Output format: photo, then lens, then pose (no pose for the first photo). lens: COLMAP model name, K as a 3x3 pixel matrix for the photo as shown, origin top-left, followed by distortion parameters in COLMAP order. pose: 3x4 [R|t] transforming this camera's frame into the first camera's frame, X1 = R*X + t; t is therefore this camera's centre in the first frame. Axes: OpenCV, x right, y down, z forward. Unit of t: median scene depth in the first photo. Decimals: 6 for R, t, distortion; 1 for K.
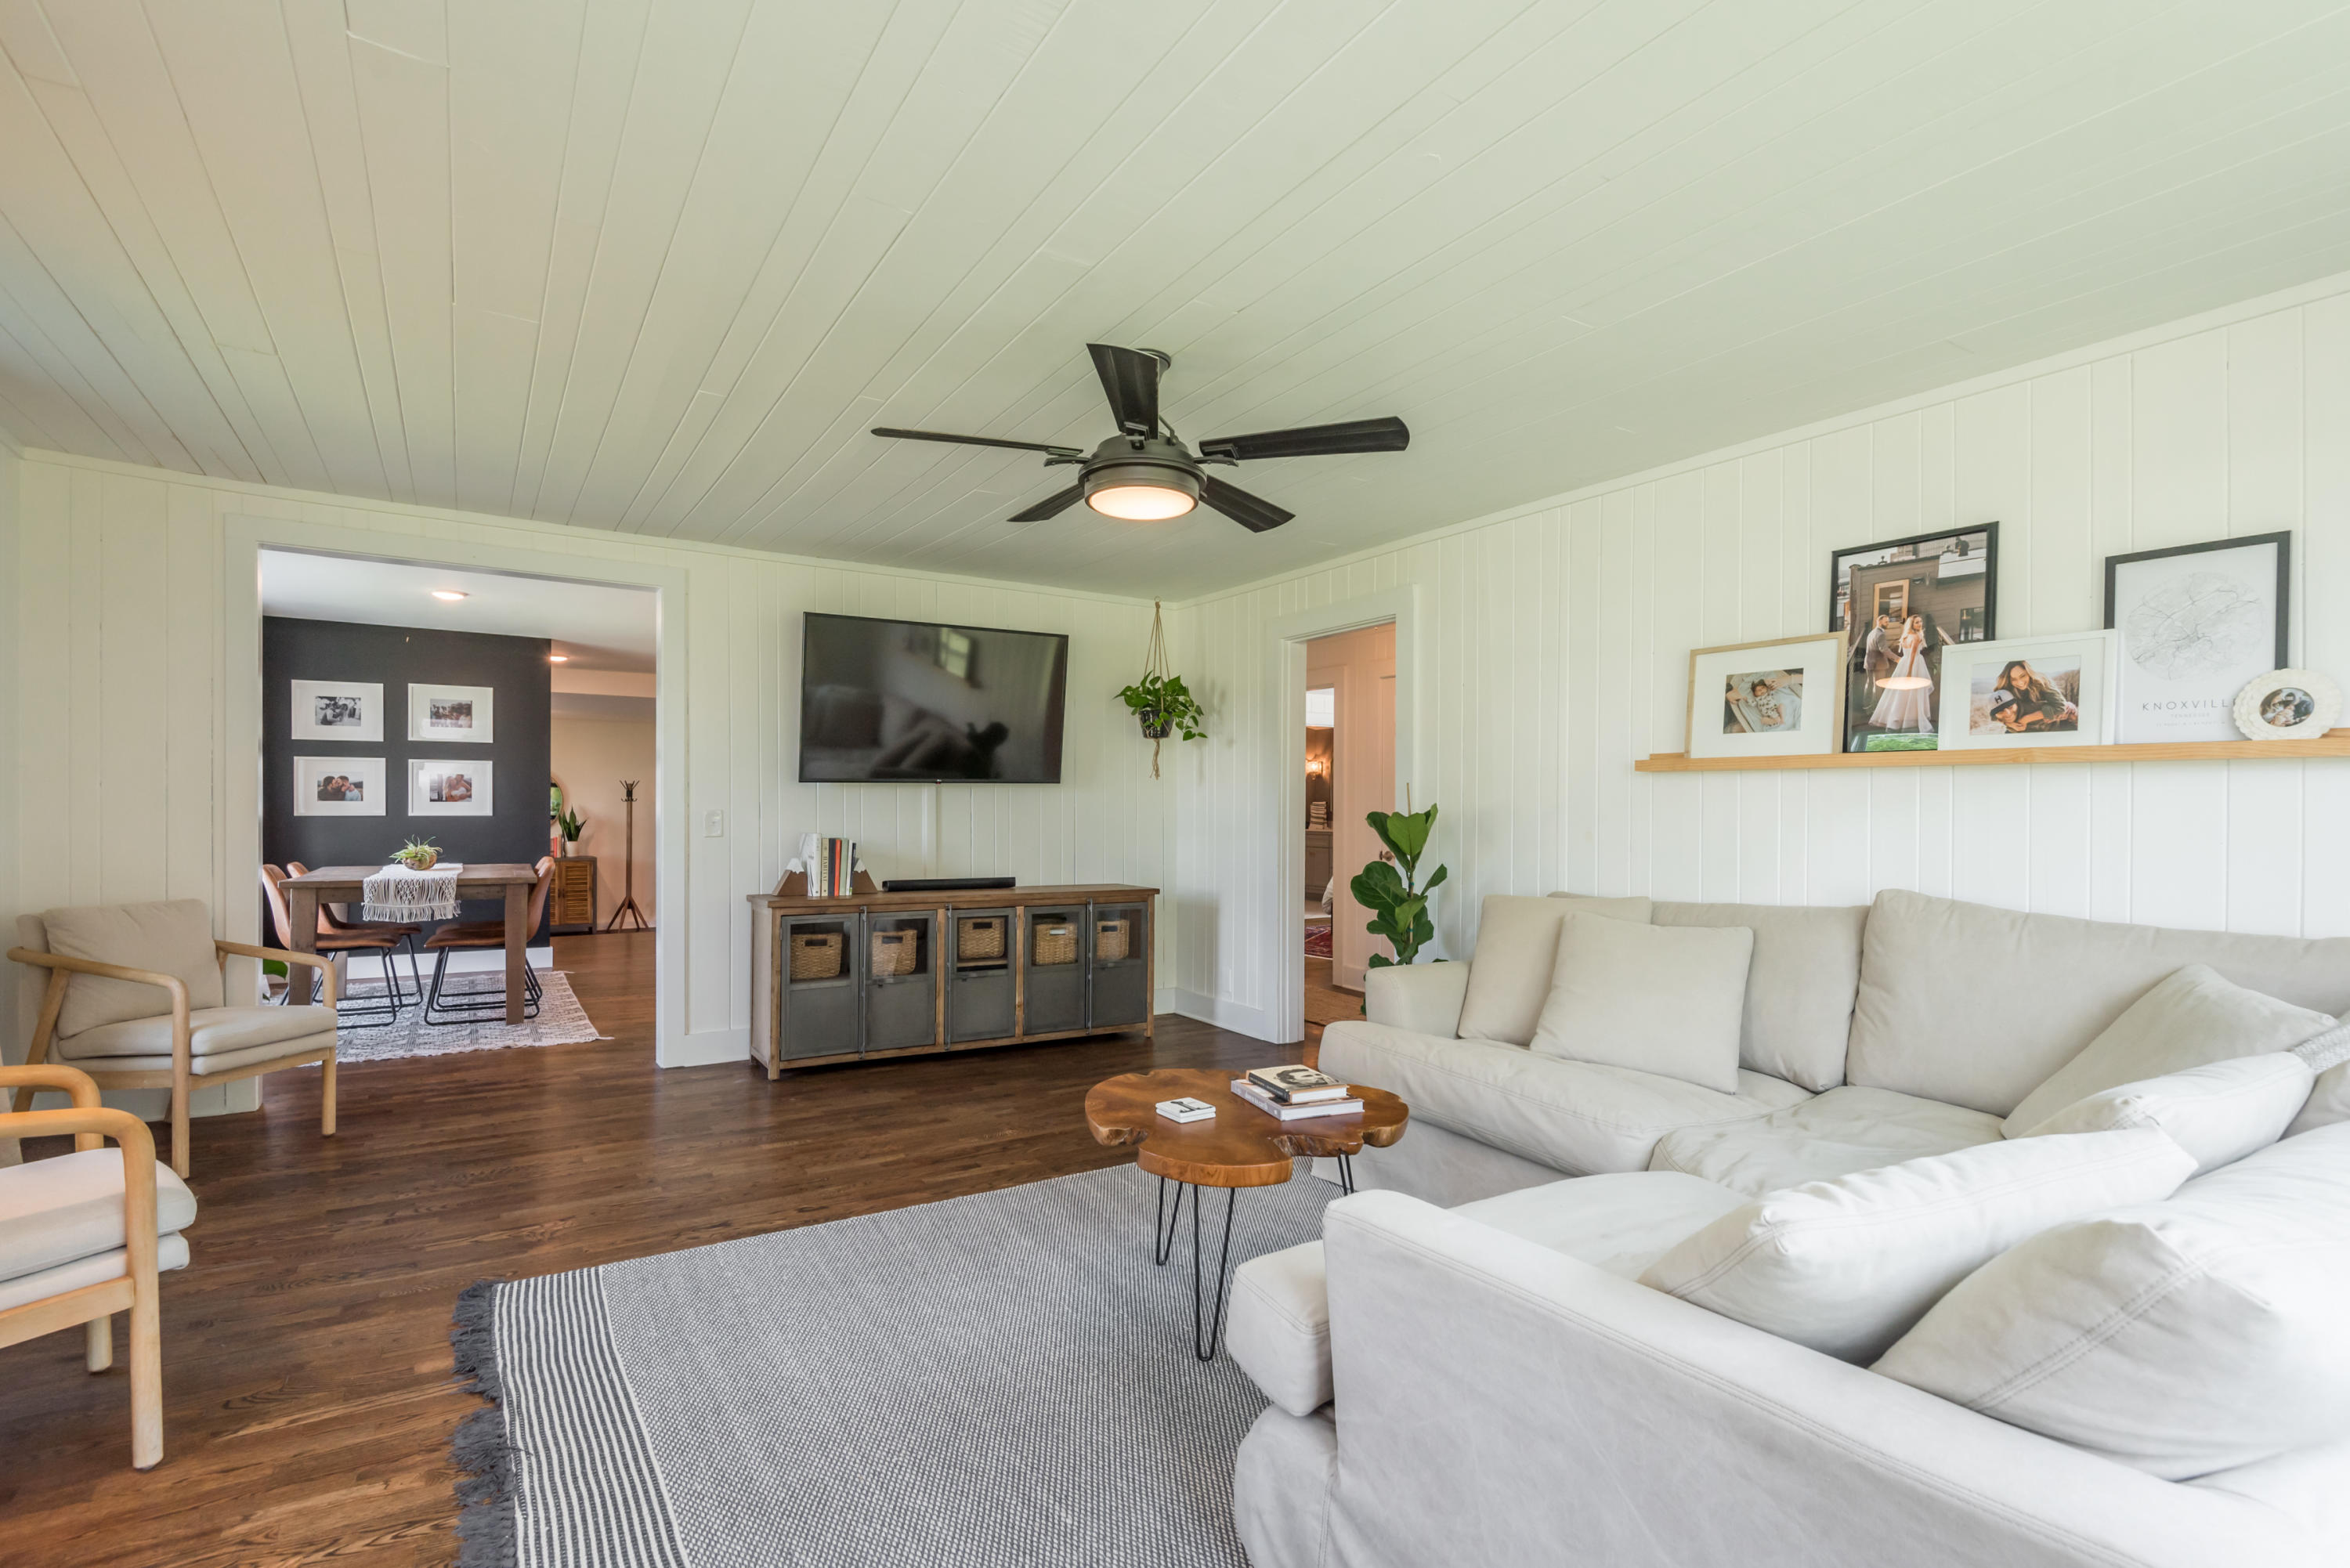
lens RADIAL K [[1105.8, 0, 1179.4], [0, 1105.8, 800.7], [0, 0, 1]] dist [0.005696, 0.000310]
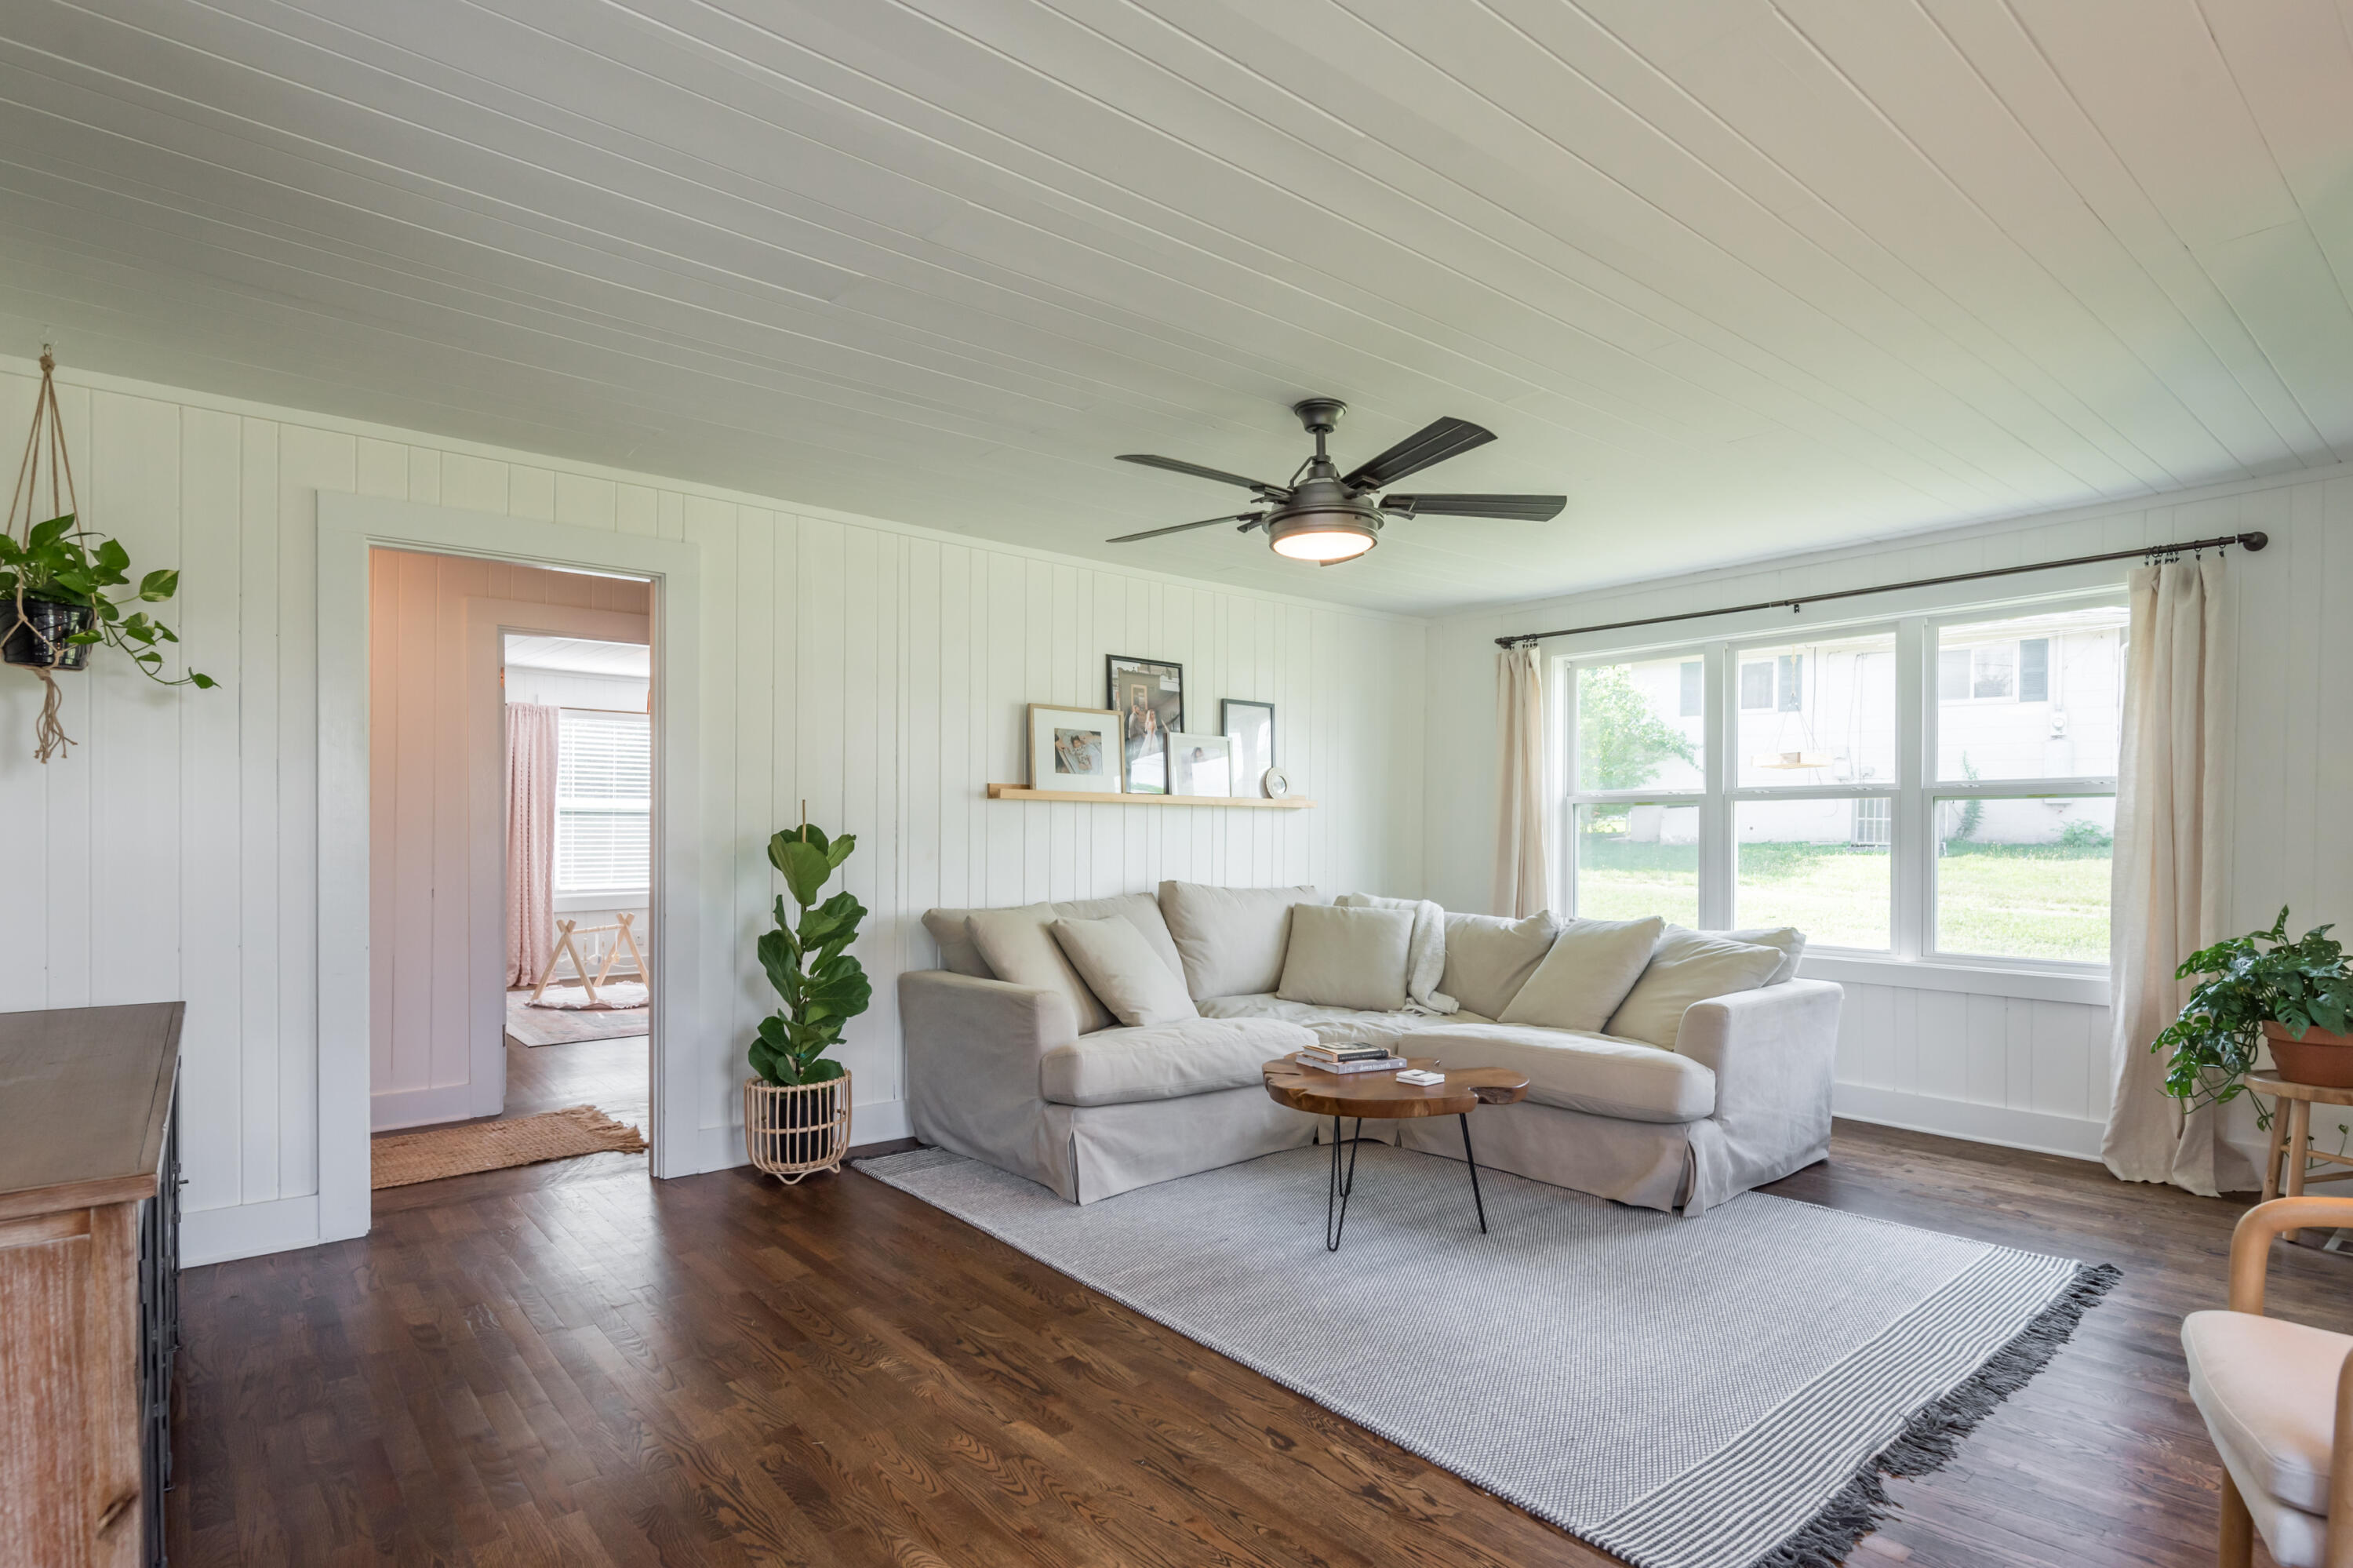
lens RADIAL K [[1212.9, 0, 1183.6], [0, 1212.9, 801.9], [0, 0, 1]] dist [0.005266, 0.000366]
pose [[-0.130177, 0.018464, 0.991319, -1.013250], [-0.009323, 0.999760, -0.019846, 0.000891], [-0.991447, -0.011826, -0.129973, 1.109710]]
